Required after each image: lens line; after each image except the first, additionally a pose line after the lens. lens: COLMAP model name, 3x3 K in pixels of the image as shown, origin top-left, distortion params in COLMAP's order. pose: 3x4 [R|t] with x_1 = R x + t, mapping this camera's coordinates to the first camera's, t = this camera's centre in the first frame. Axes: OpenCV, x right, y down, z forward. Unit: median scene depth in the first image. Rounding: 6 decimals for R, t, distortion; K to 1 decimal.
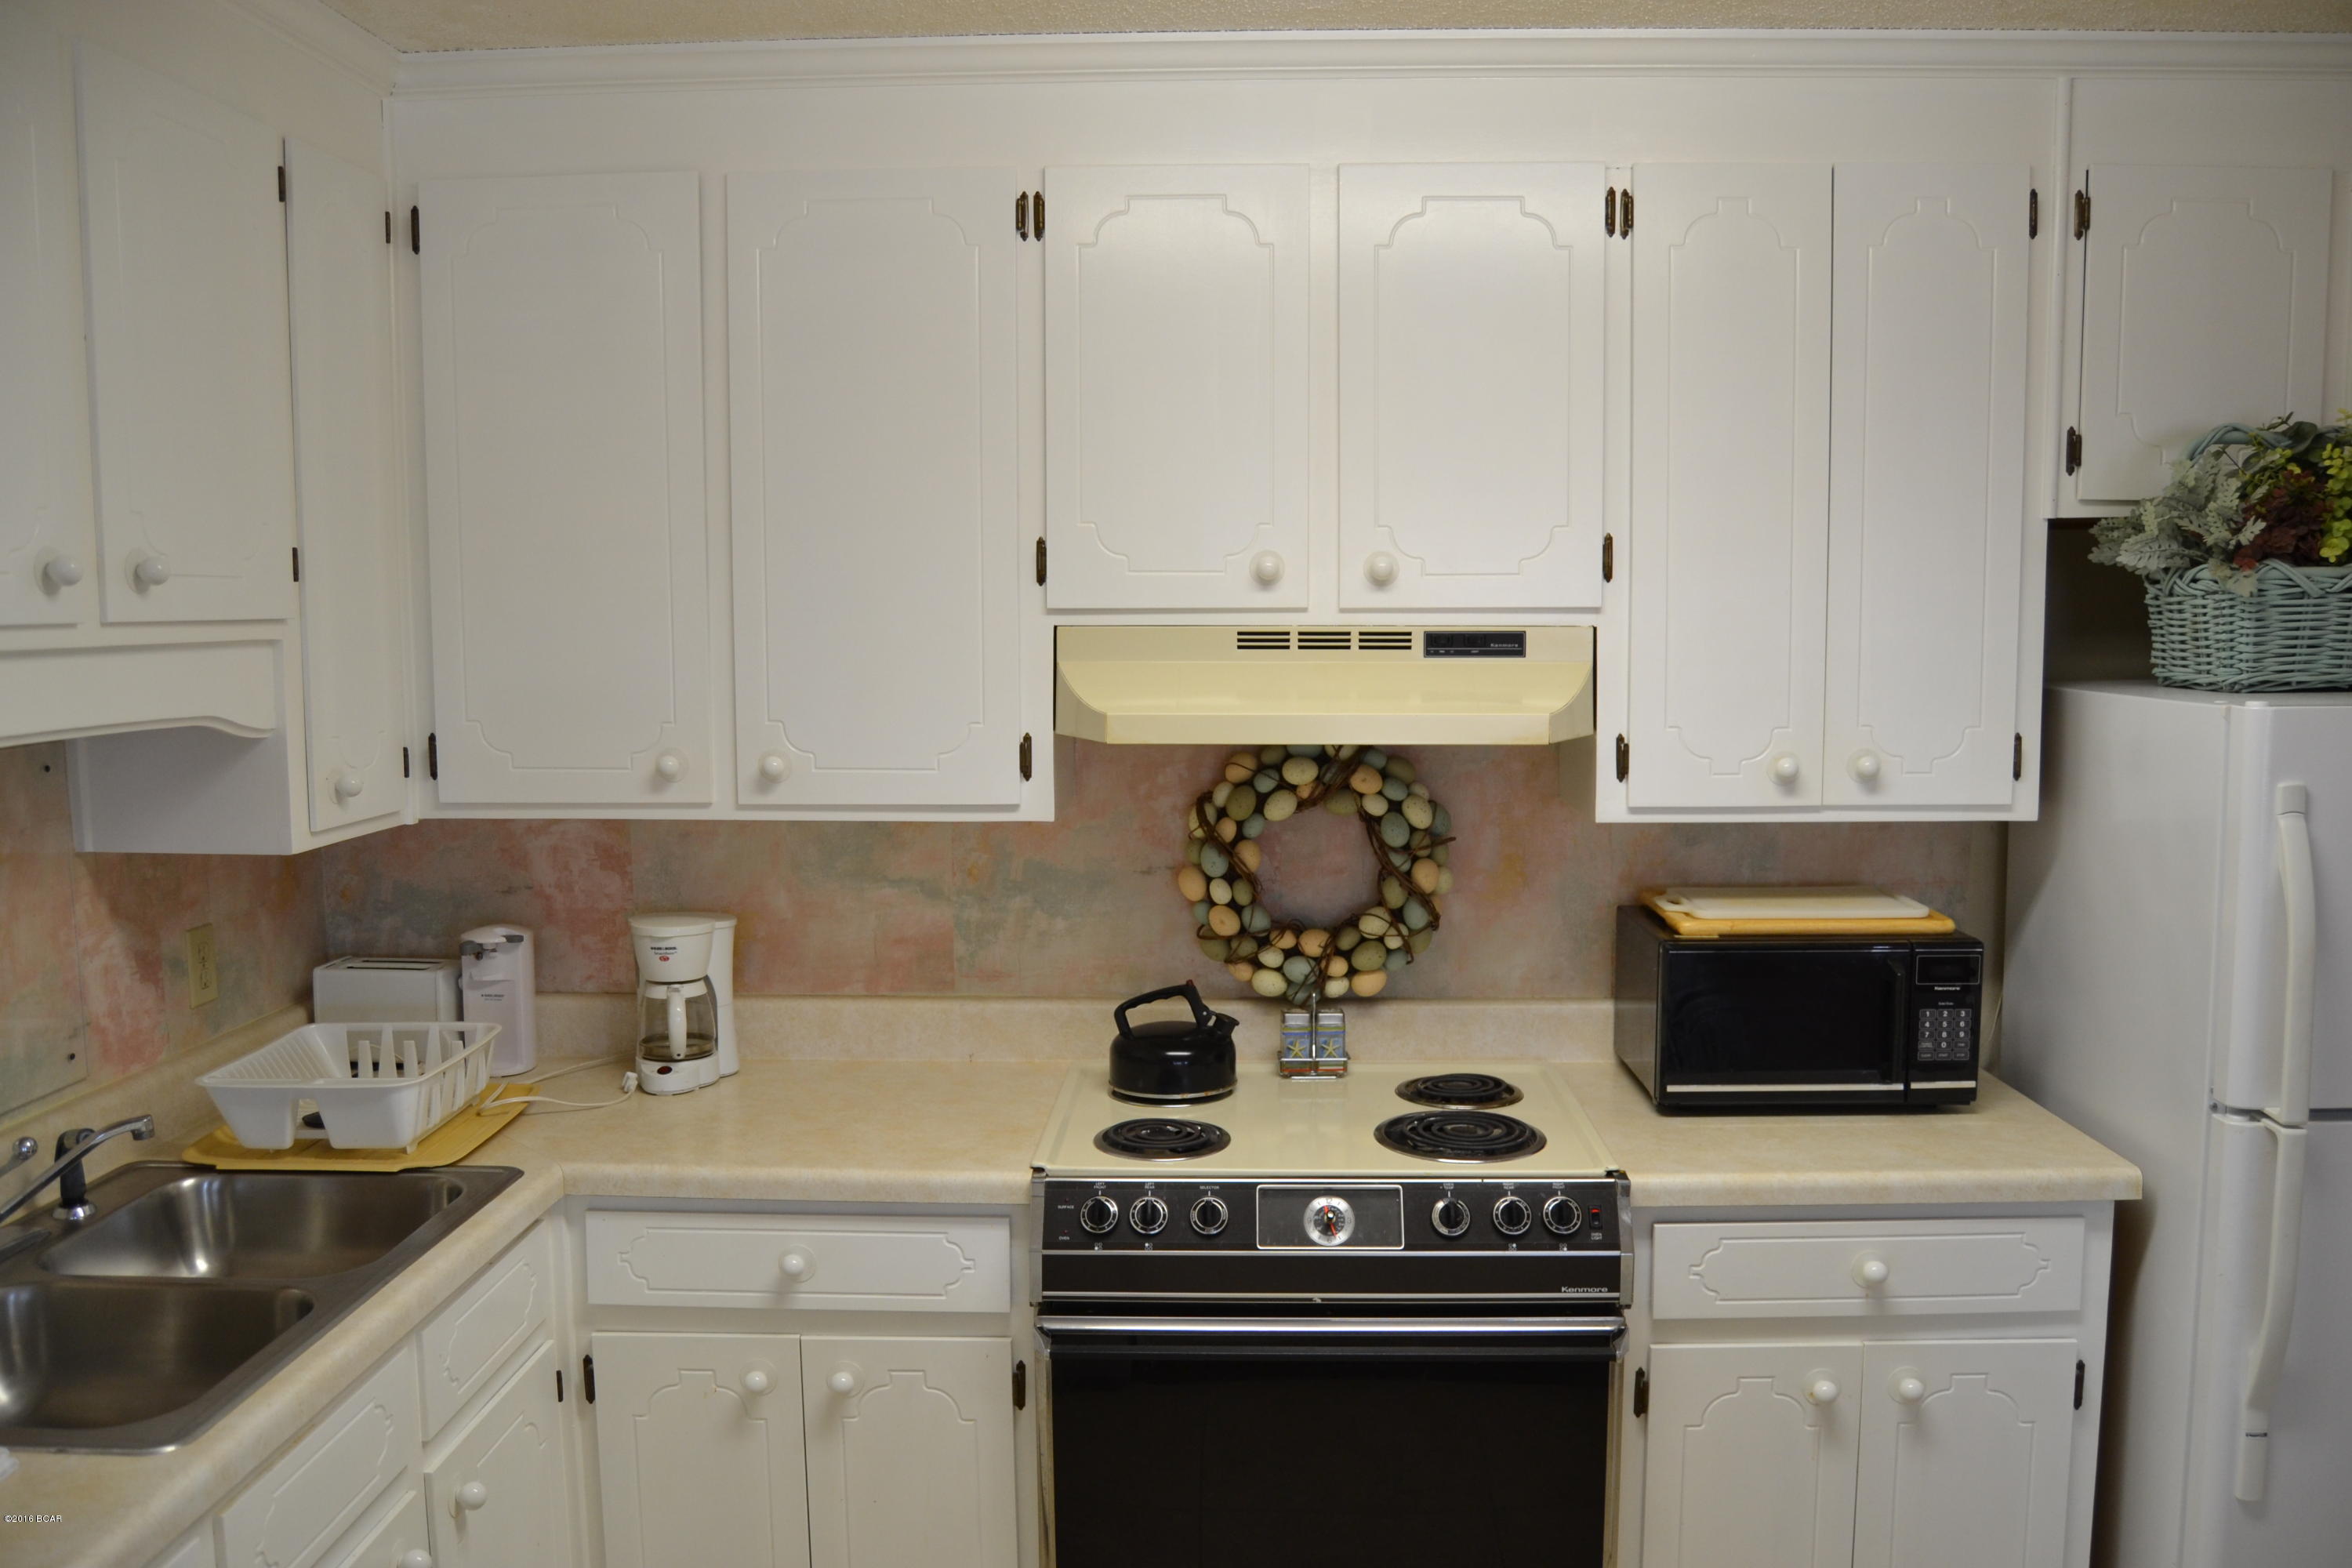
lens RADIAL K [[1864.5, 0, 1182.2], [0, 1864.5, 798.1], [0, 0, 1]] dist [-0.100196, 0.044834]
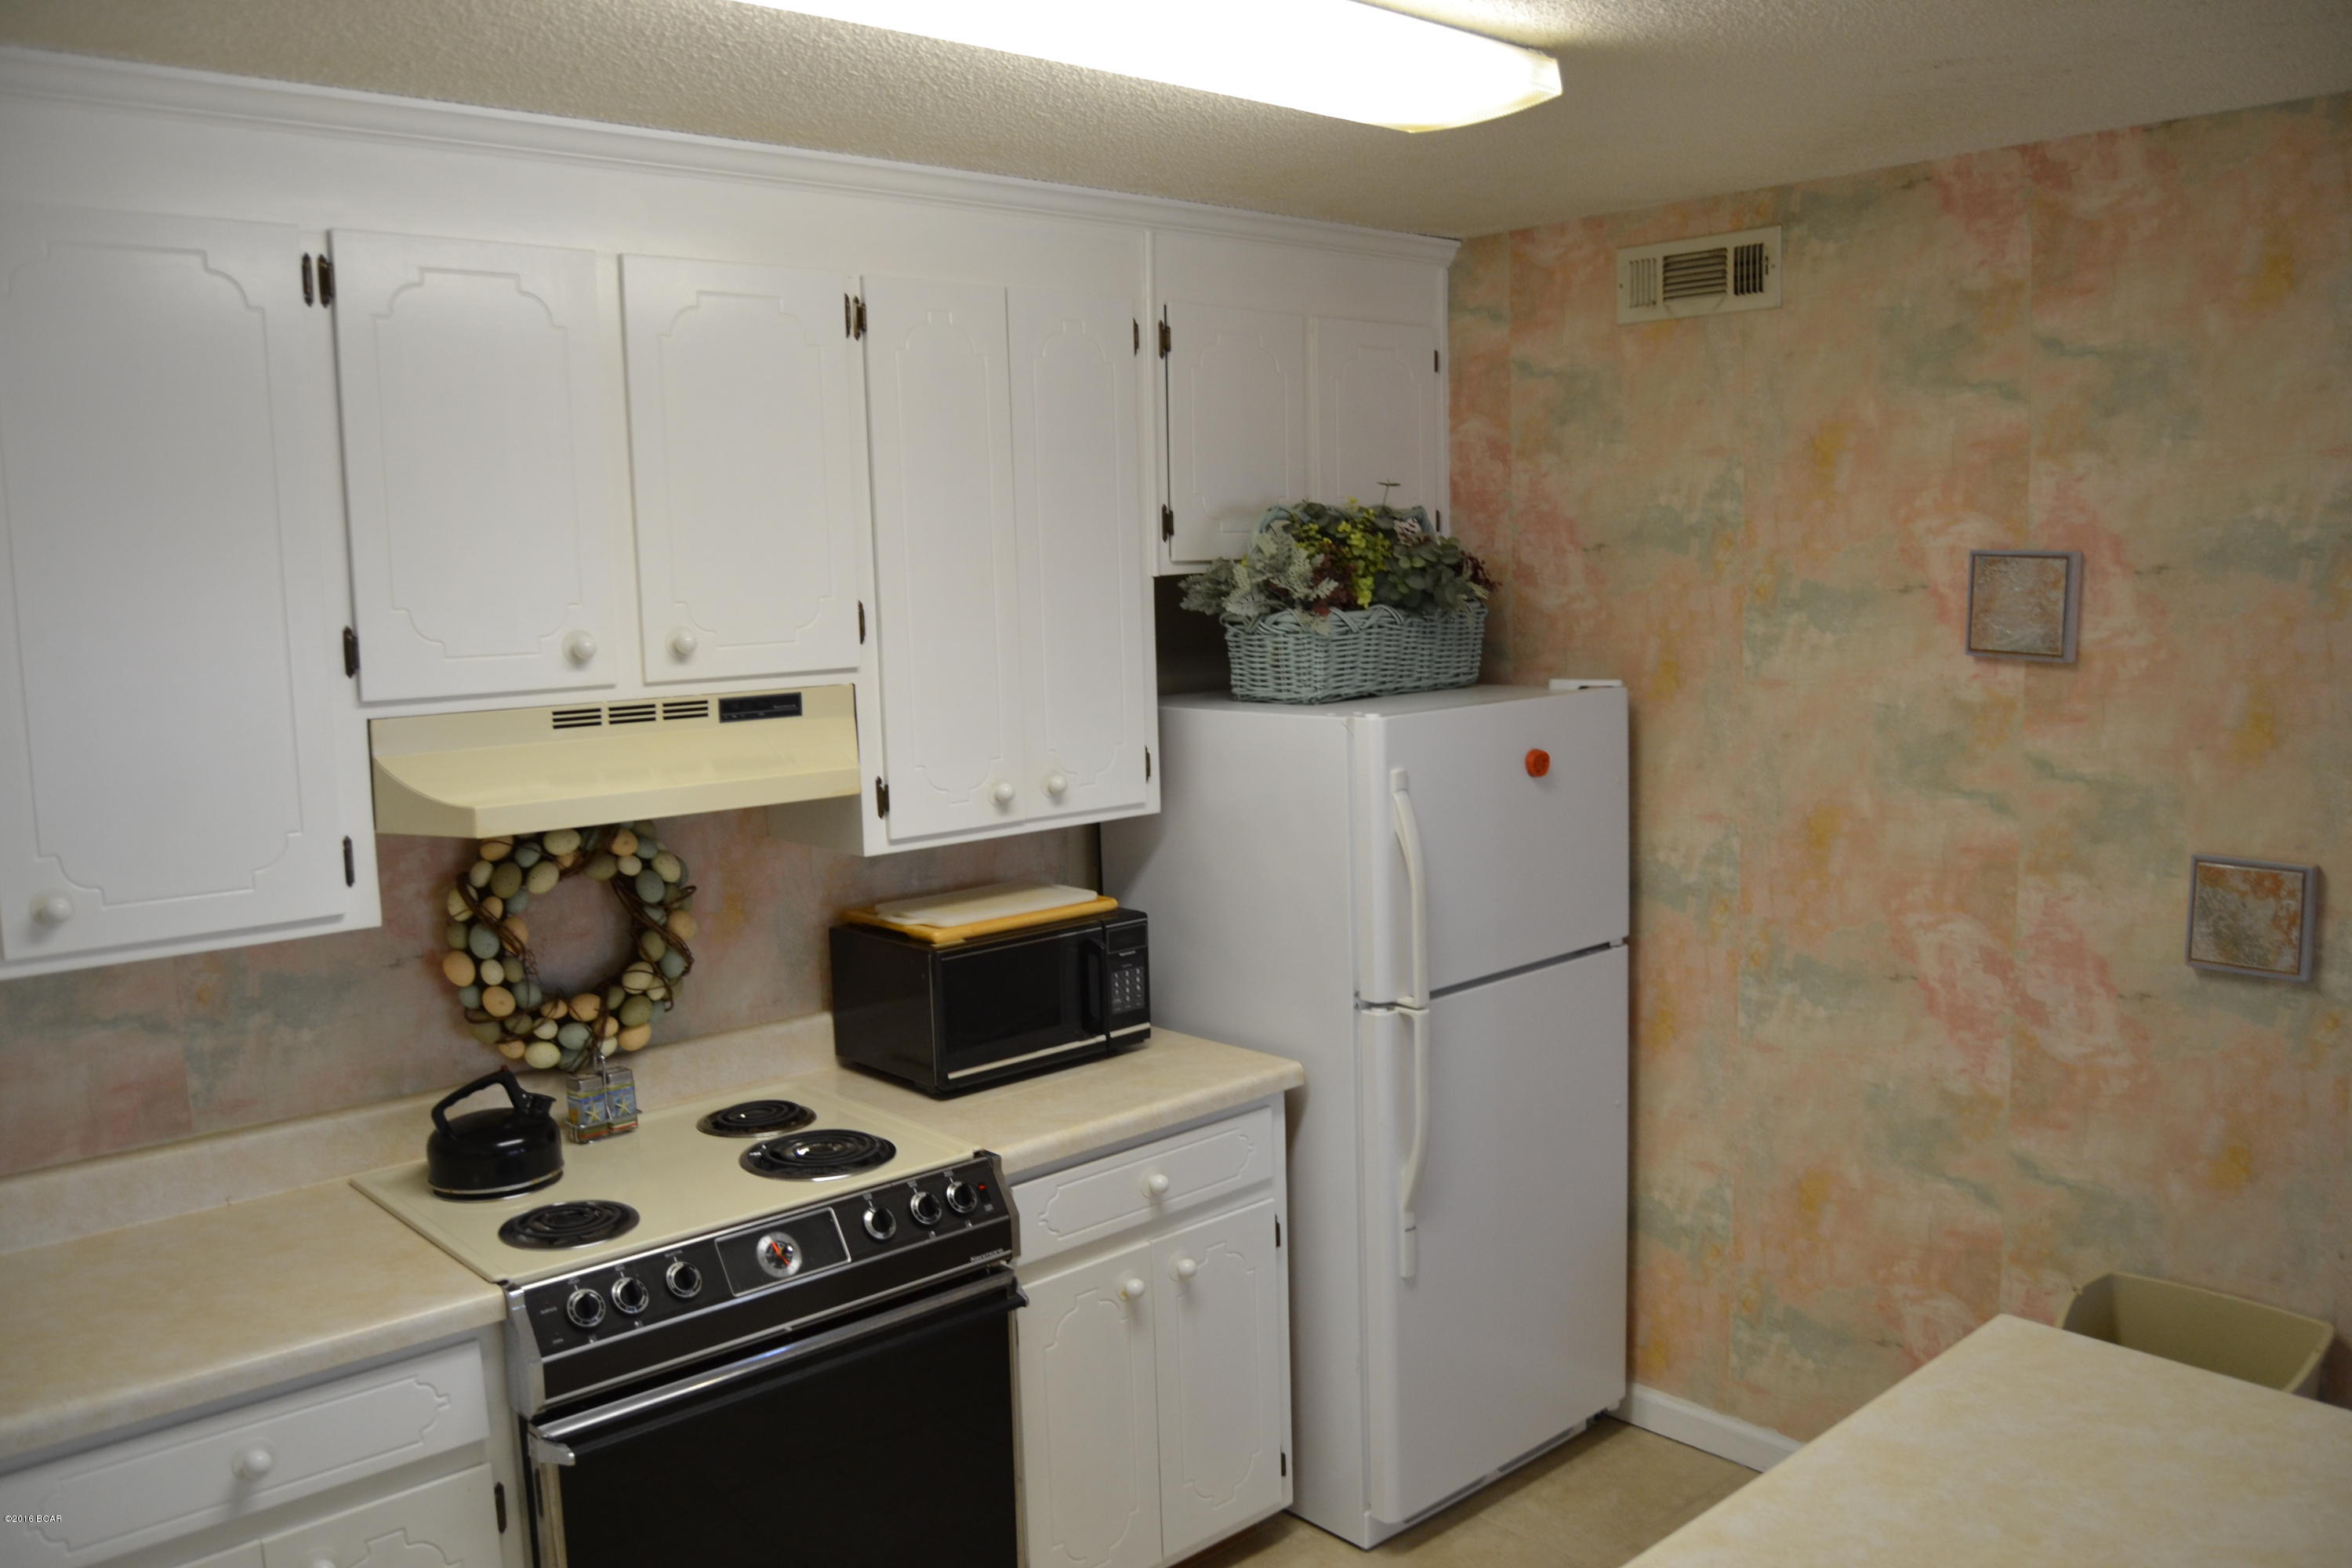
lens RADIAL K [[1864.5, 0, 1182.2], [0, 1864.5, 798.1], [0, 0, 1]] dist [-0.100196, 0.044834]
pose [[0.714634, -0.102057, 0.692013, -0.419857], [0.096021, 0.994247, 0.047470, -0.057699], [-0.692876, 0.032524, 0.720322, 0.051382]]
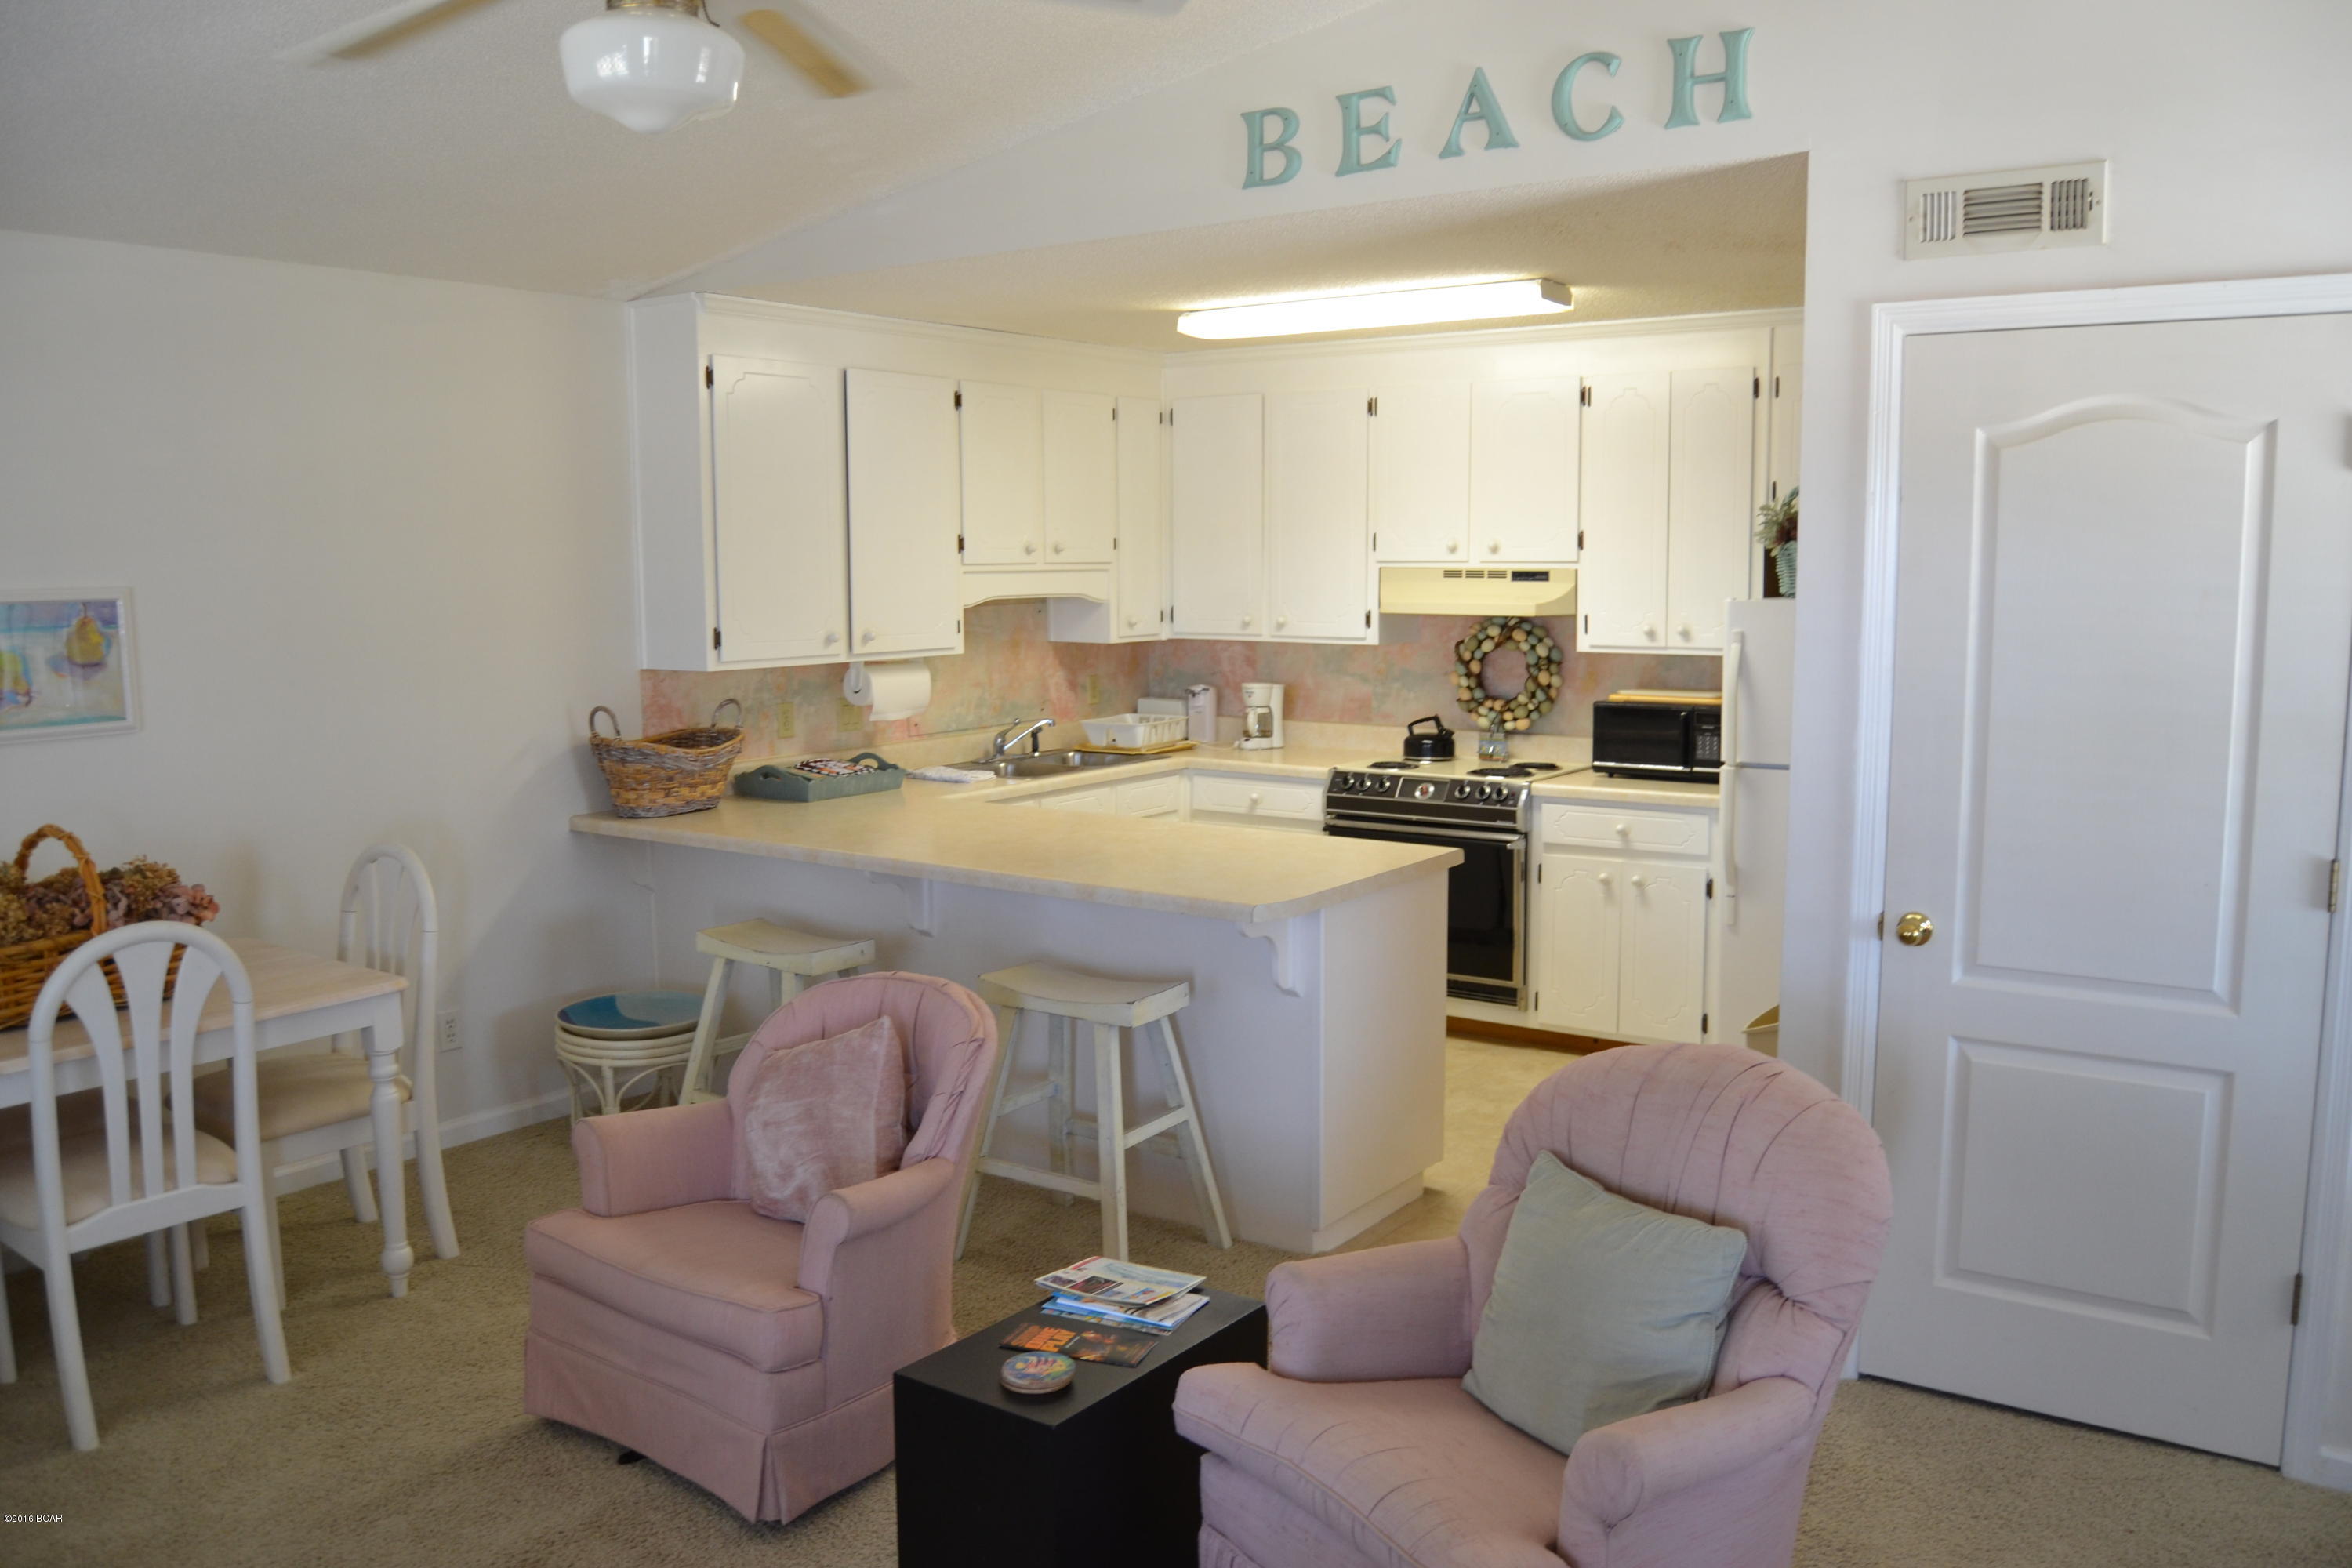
lens RADIAL K [[1864.5, 0, 1182.2], [0, 1864.5, 798.1], [0, 0, 1]] dist [-0.100196, 0.044834]
pose [[0.834407, 0.071269, -0.546522, 1.121376], [-0.056306, 0.997439, 0.044105, 0.125274], [0.548265, -0.006029, 0.836283, -1.278165]]
